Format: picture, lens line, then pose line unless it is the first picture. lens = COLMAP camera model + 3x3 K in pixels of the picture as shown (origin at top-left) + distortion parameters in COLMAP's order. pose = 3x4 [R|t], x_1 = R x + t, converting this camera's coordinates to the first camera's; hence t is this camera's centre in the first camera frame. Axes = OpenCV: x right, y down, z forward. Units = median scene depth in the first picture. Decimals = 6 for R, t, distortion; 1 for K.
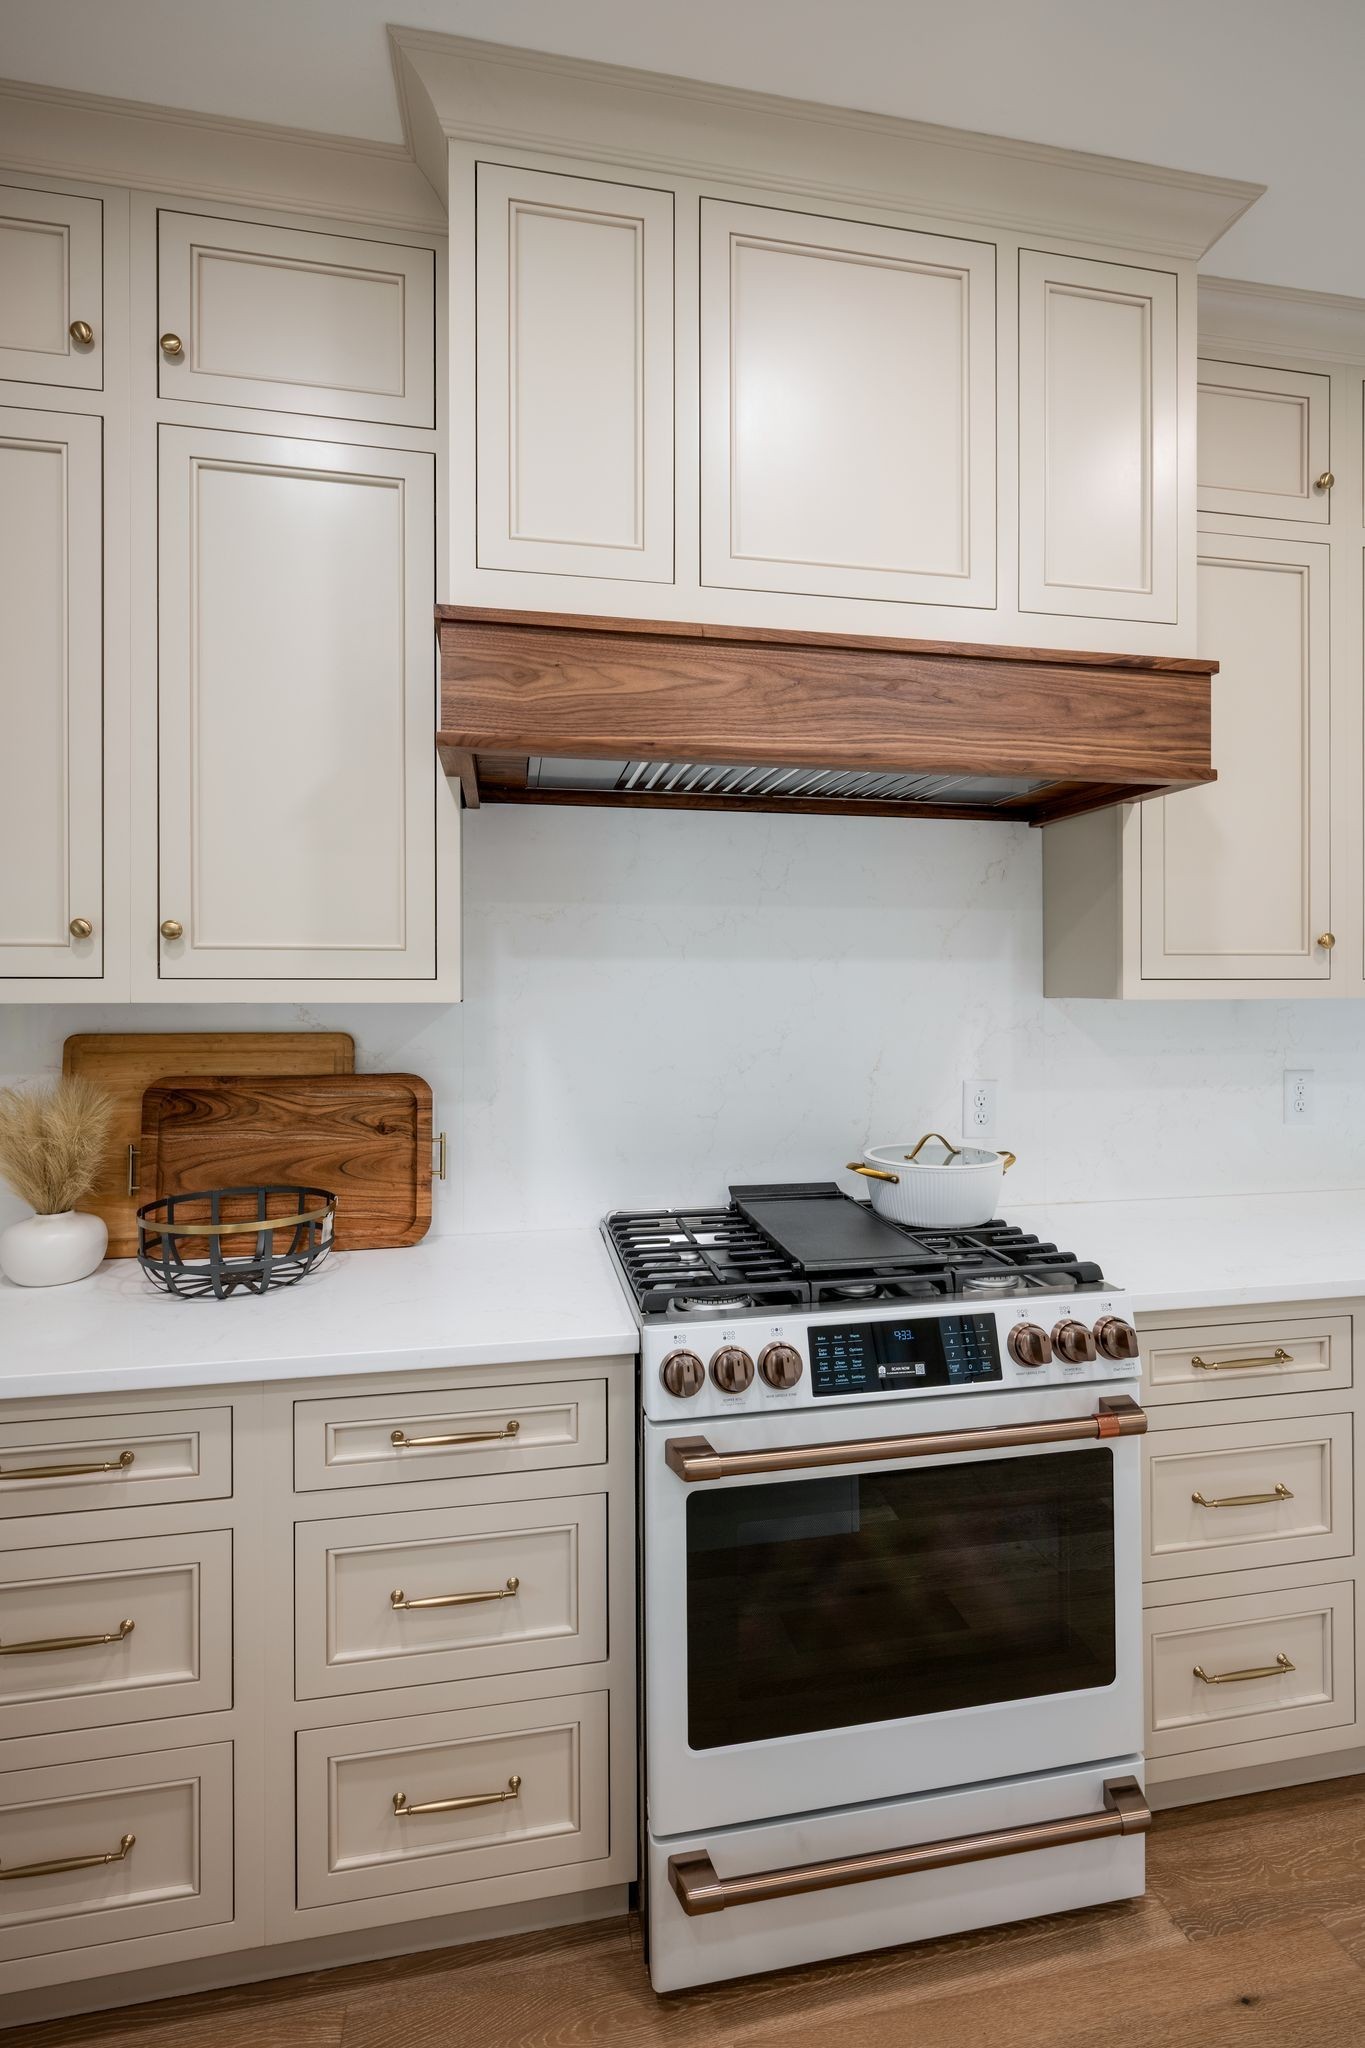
lens RADIAL K [[974.6, 0, 693.1], [0, 974.6, 989.5], [0, 0, 1]] dist [-0.002964, -0.000984]
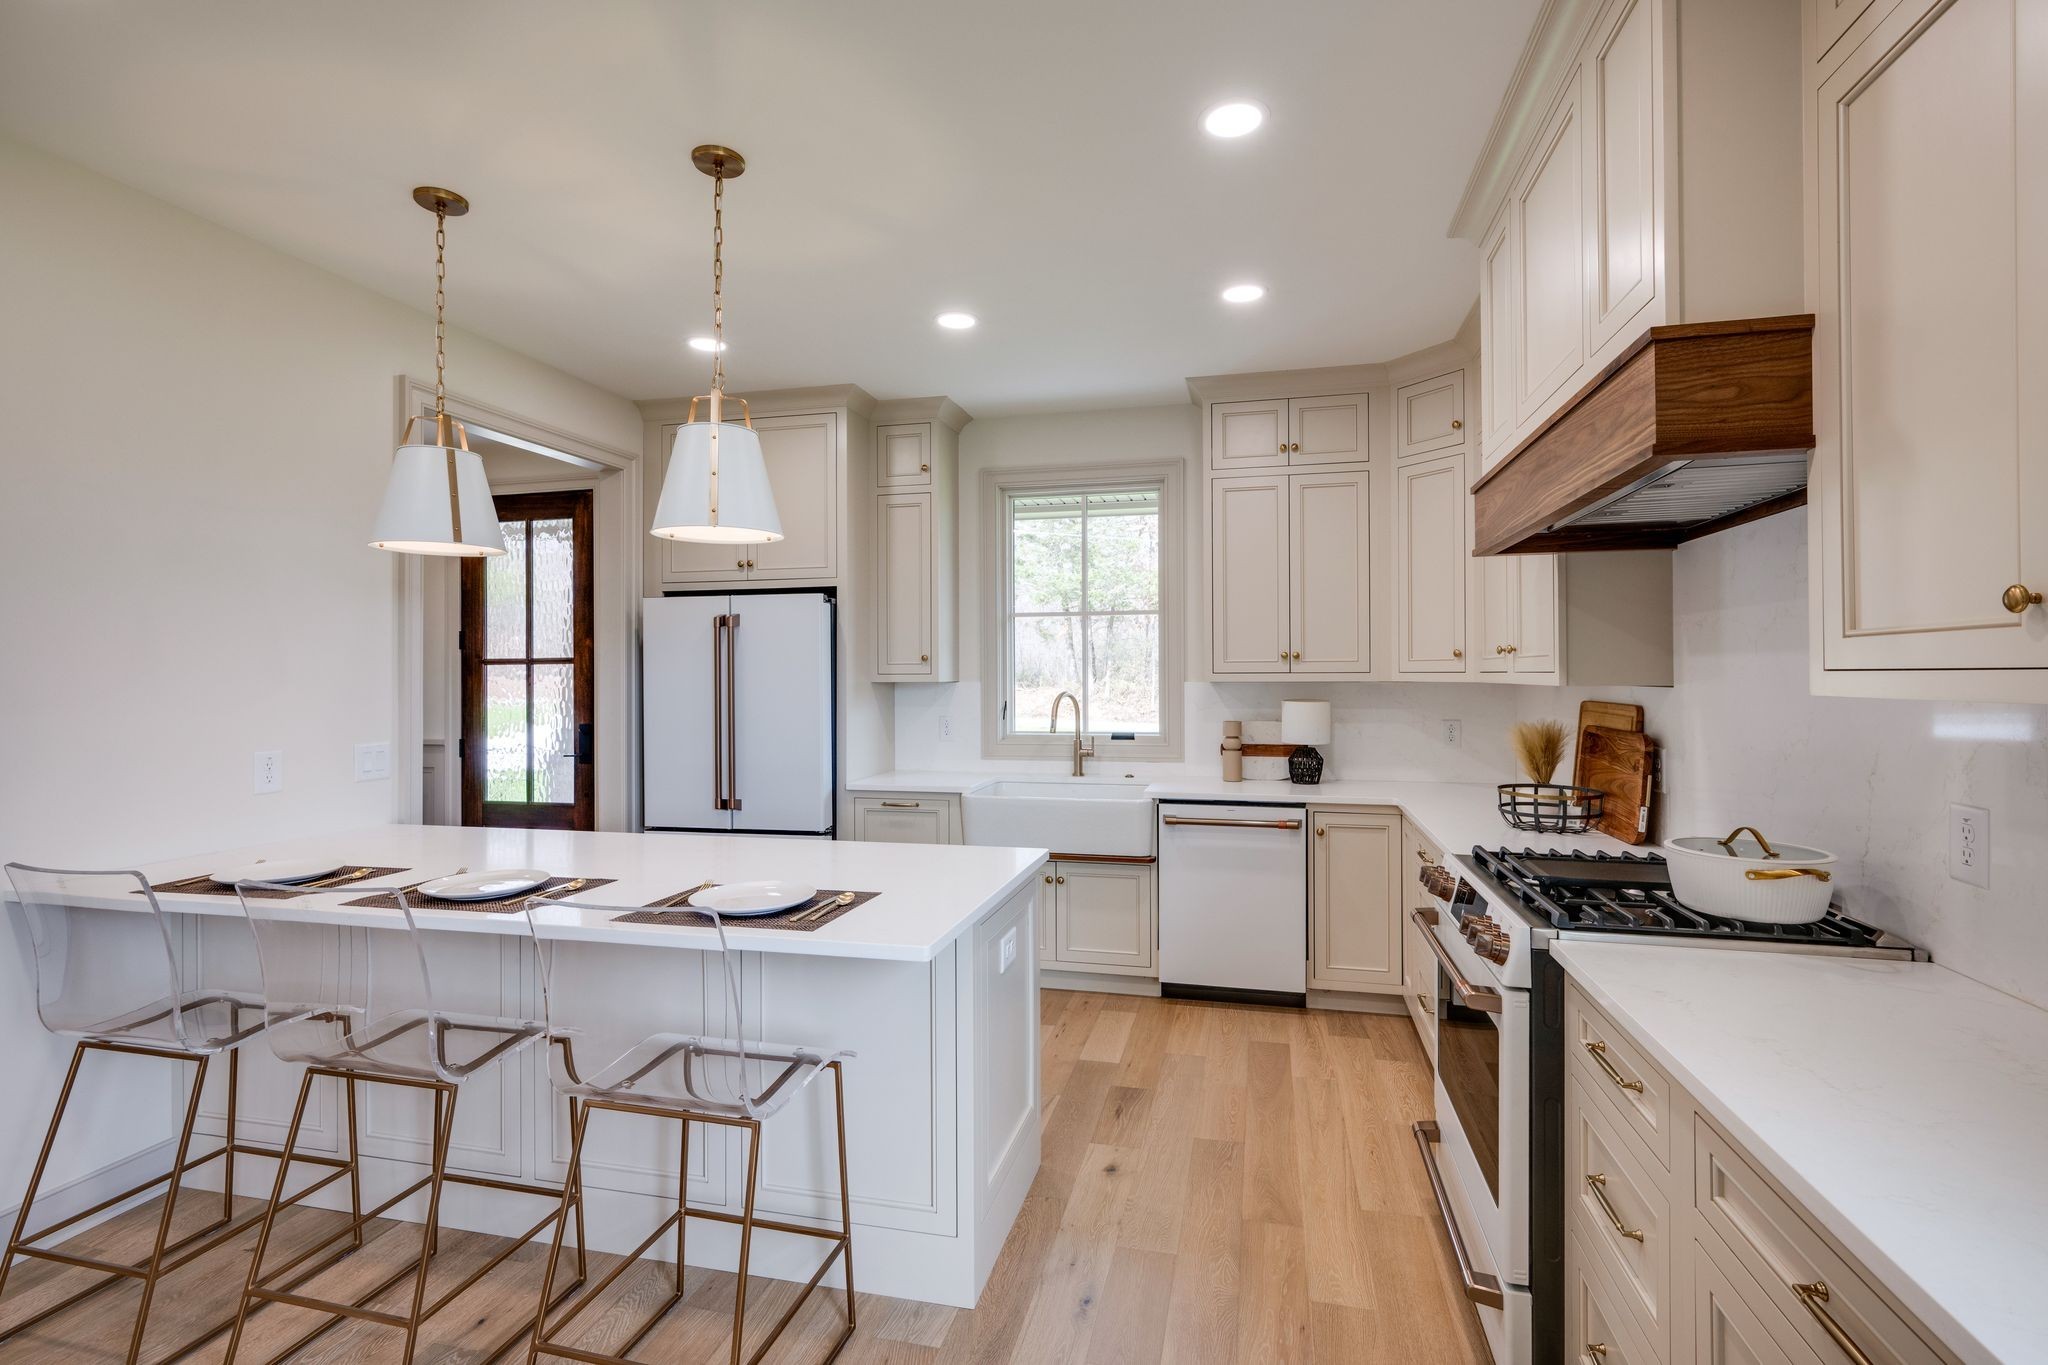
lens RADIAL K [[929.3, 0, 1052.9], [0, 929.3, 693.8], [0, 0, 1]] dist [0.004904, 0.000858]
pose [[-0.413447, 0.021381, -0.910277, 1.691224], [-0.001292, 0.999709, 0.024068, -0.011415], [0.910527, 0.011126, -0.413299, 0.915764]]
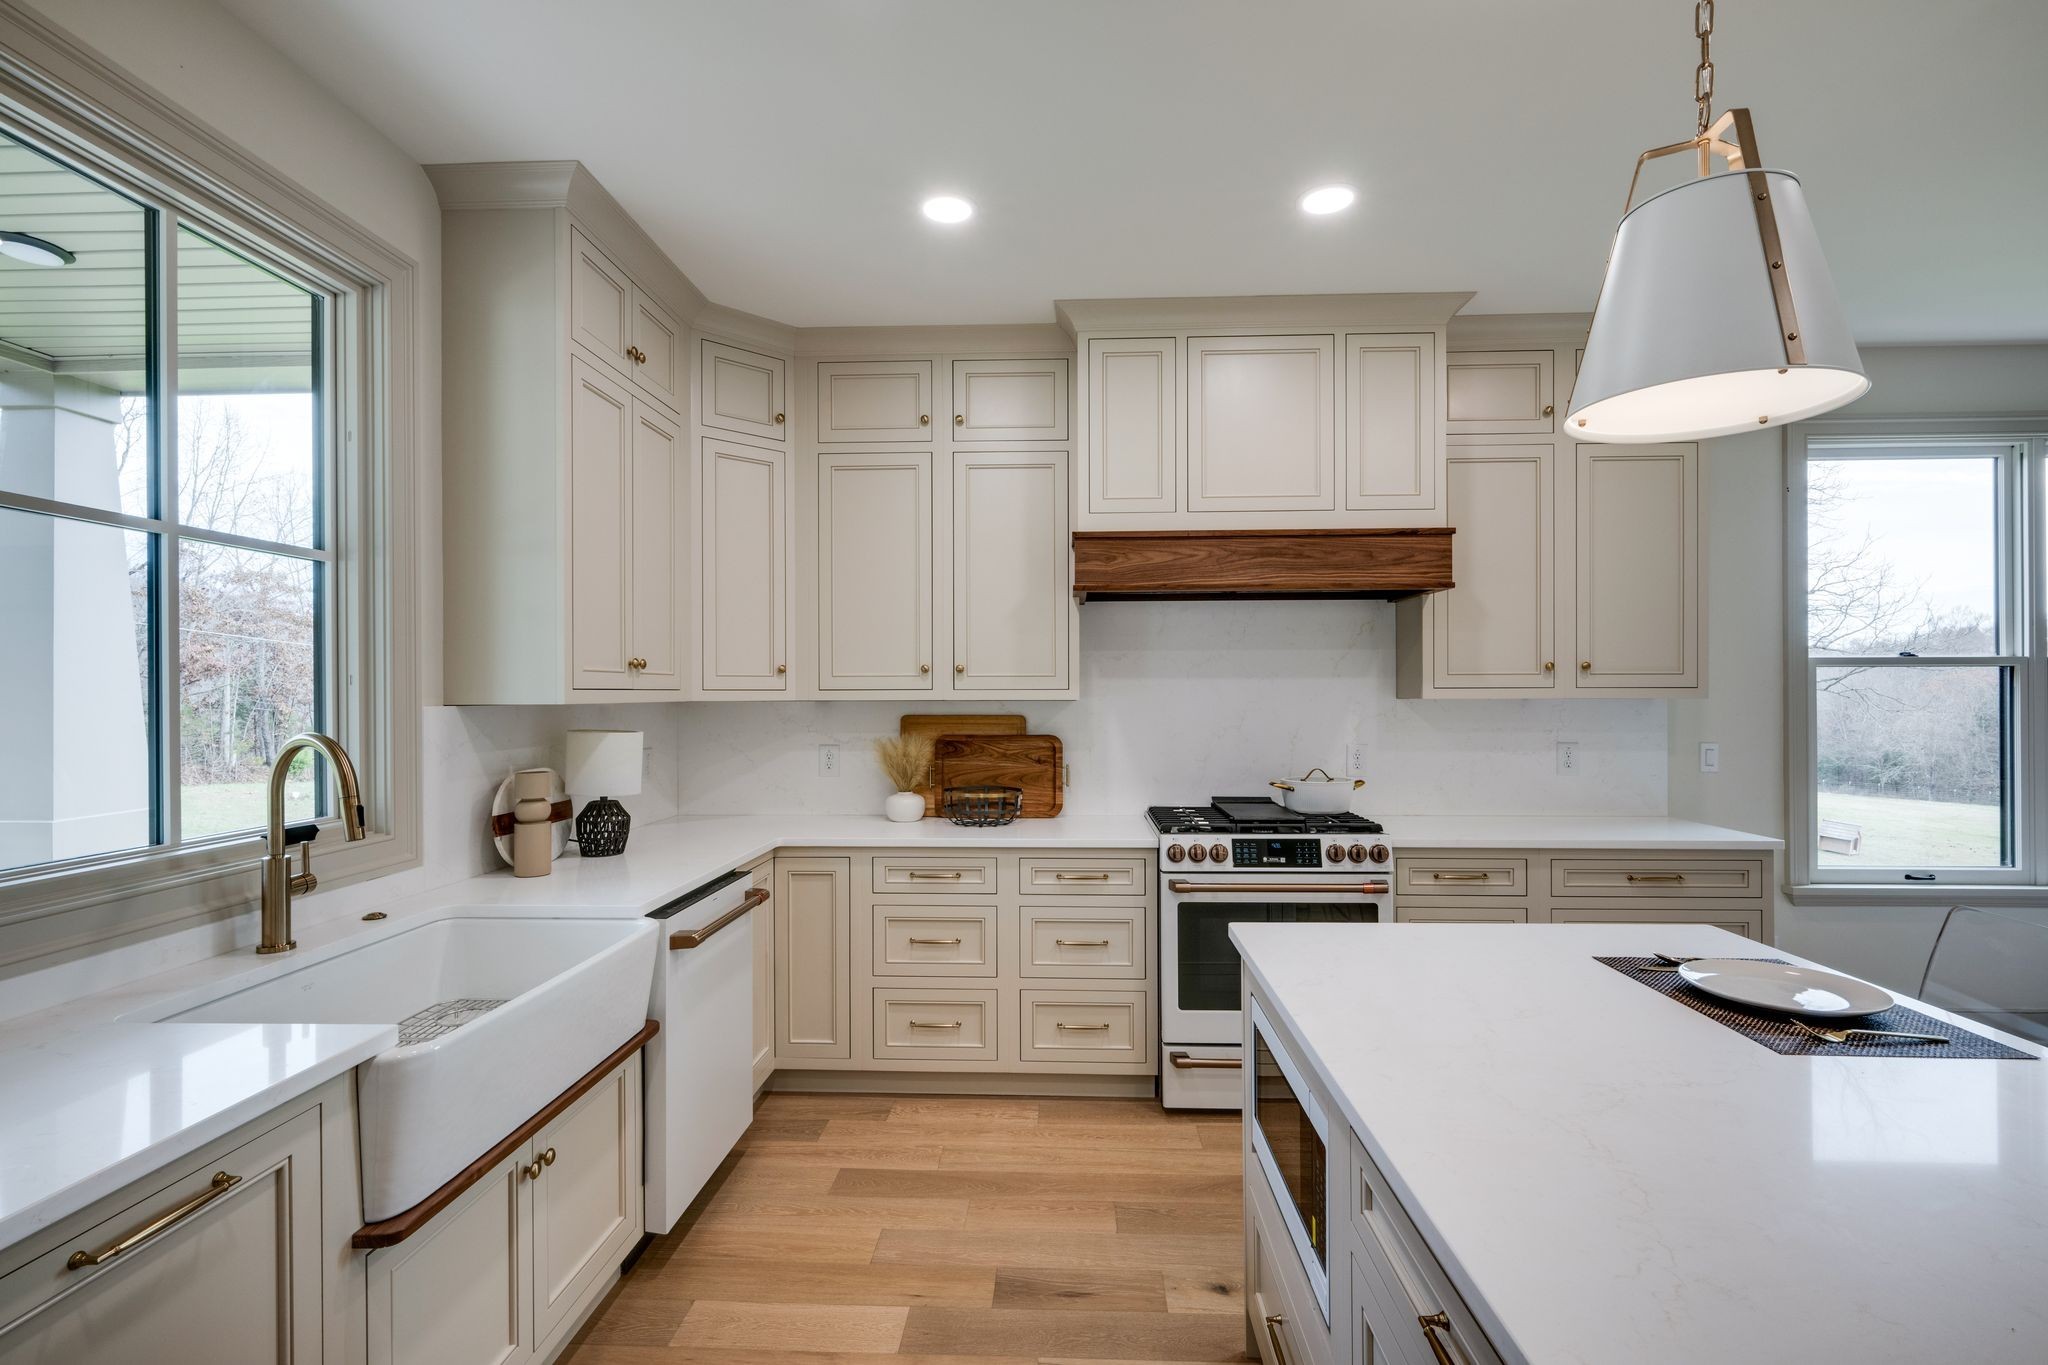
lens RADIAL K [[929.3, 0, 1022.7], [0, 929.3, 708.1], [0, 0, 1]] dist [0.004904, 0.000858]
pose [[0.971483, 0.000812, -0.237107, 0.141269], [0.001359, 0.999959, 0.008991, 0.013124], [0.237104, -0.009057, 0.971442, -1.124477]]
